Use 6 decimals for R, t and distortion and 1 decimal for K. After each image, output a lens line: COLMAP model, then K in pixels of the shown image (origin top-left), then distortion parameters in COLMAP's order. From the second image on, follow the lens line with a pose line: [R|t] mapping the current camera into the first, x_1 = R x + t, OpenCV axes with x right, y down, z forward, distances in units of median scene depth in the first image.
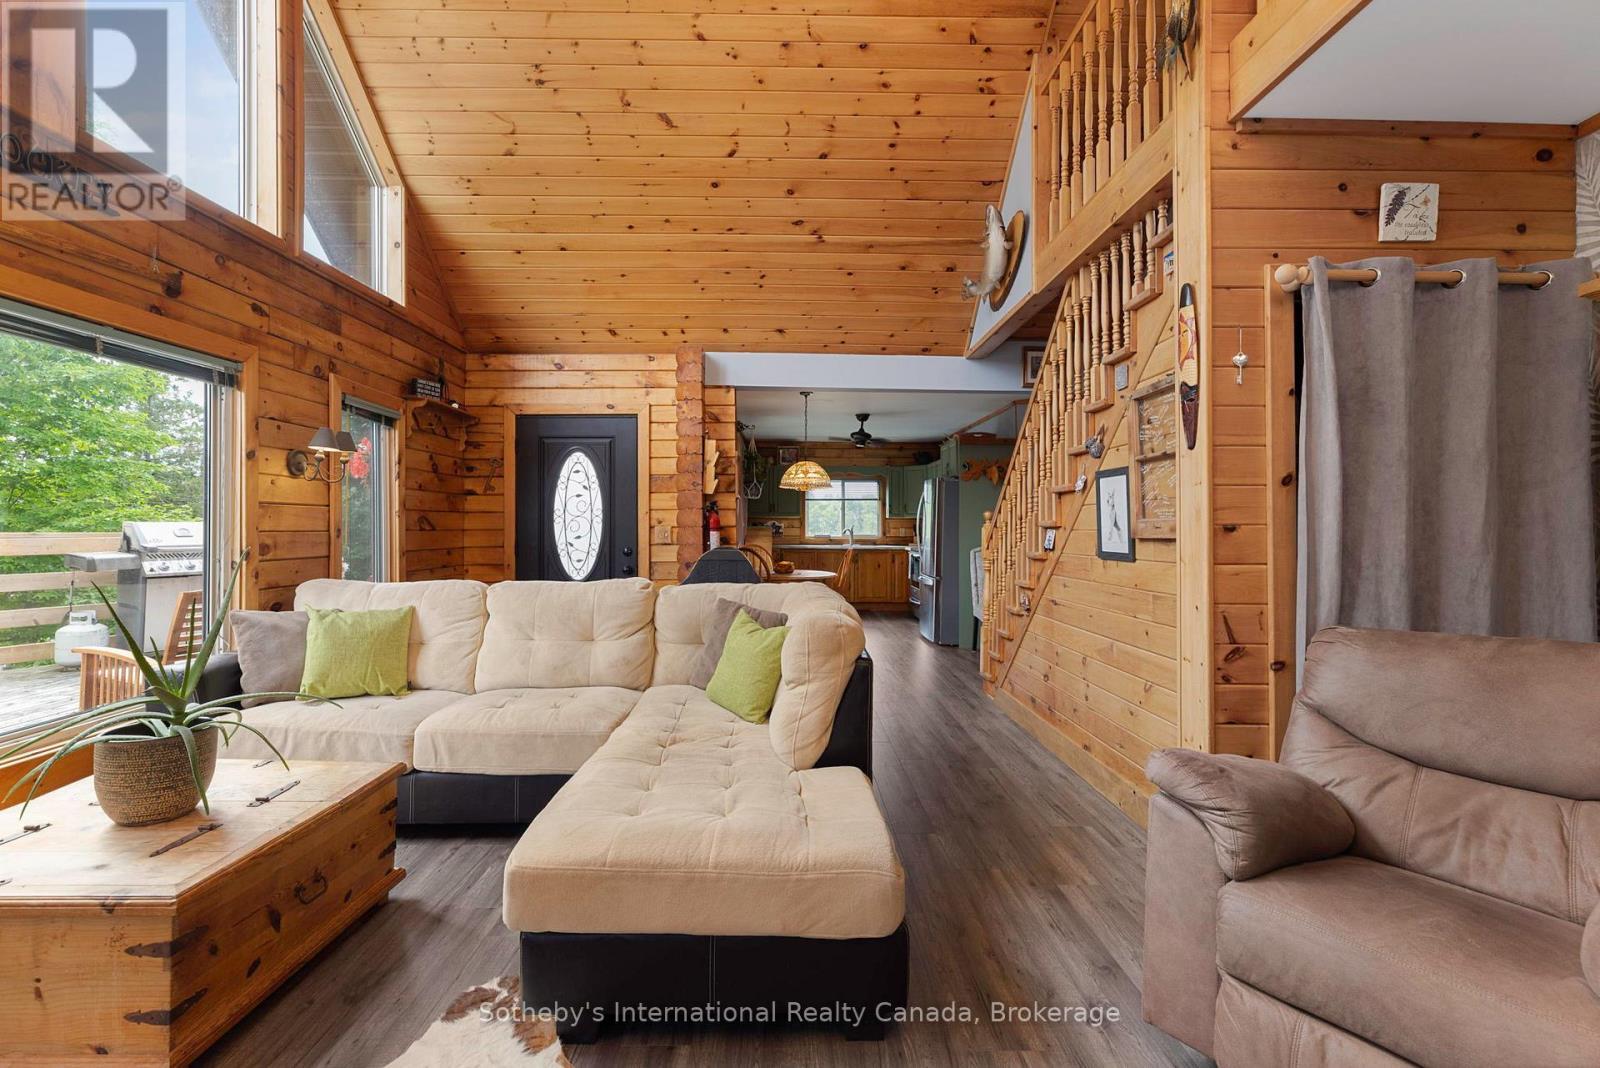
lens RADIAL K [[719.7, 0, 780.9], [0, 719.7, 518.4], [0, 0, 1]] dist [0.002860, 0.000651]
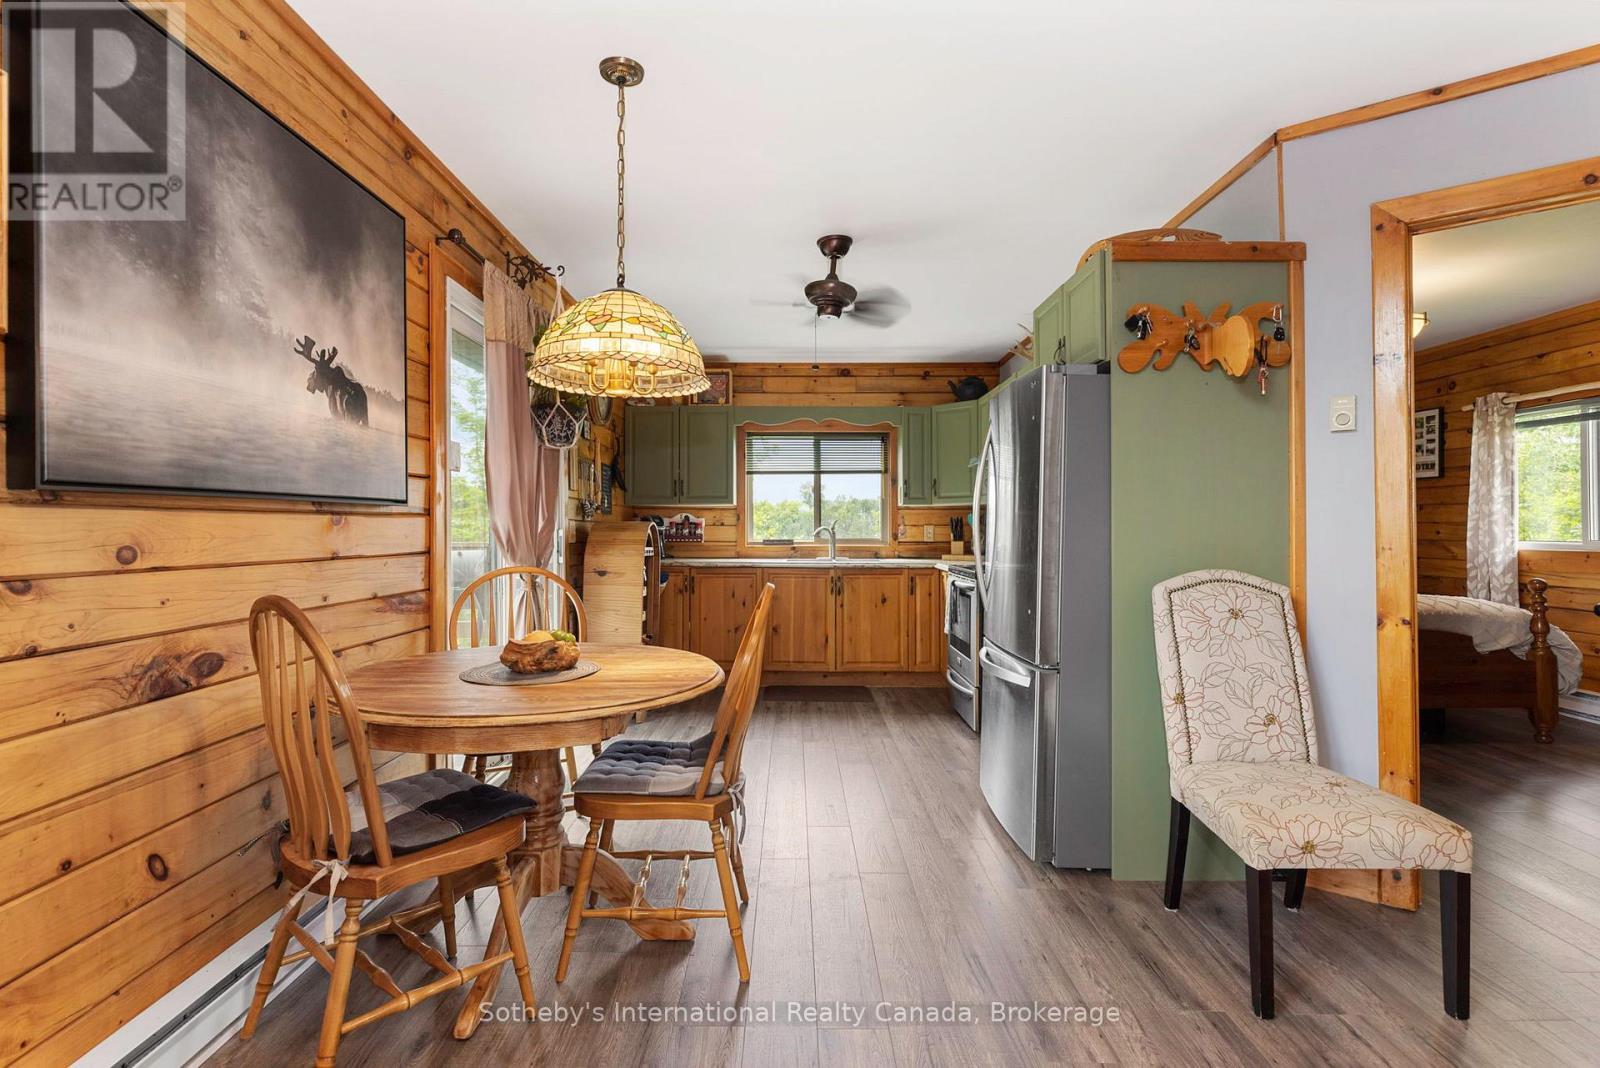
lens RADIAL K [[761.2, 0, 807.1], [0, 761.2, 522.8], [0, 0, 1]] dist [-0.004103, -0.000452]
pose [[0.999829, -0.004931, 0.017835, 0.142037], [0.004901, 0.999986, 0.001730, 0.020501], [-0.017843, -0.001642, 0.999839, 0.905872]]
